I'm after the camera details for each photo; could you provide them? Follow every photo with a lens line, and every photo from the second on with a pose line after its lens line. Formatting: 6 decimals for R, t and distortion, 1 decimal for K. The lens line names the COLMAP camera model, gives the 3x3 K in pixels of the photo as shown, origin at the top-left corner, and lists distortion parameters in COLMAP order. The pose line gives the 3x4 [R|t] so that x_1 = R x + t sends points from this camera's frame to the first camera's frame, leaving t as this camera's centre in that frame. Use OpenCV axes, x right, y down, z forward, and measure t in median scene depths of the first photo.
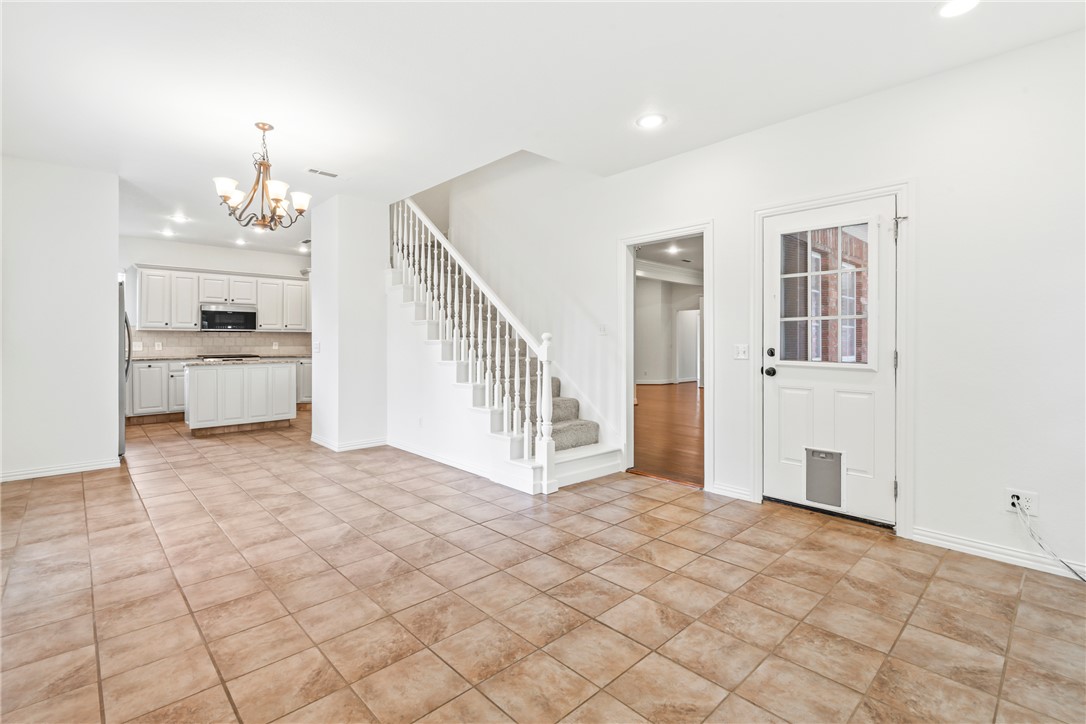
lens RADIAL K [[497.8, 0, 546.9], [0, 497.8, 344.9], [0, 0, 1]] dist [-0.005752, 0.002360]
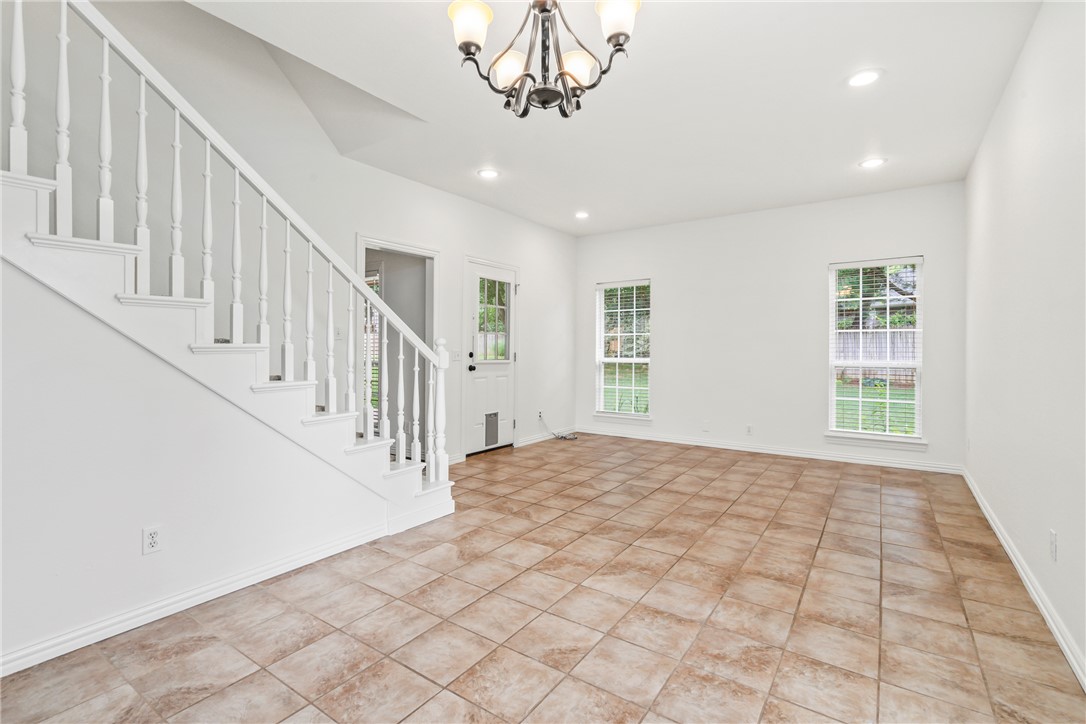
lens RADIAL K [[497.8, 0, 535.9], [0, 497.8, 352.4], [0, 0, 1]] dist [-0.005752, 0.002360]
pose [[-0.192922, -0.007478, 0.981186, -1.310359], [0.005231, 0.999949, 0.008649, -0.004612], [-0.981200, 0.006801, -0.192873, 1.396417]]
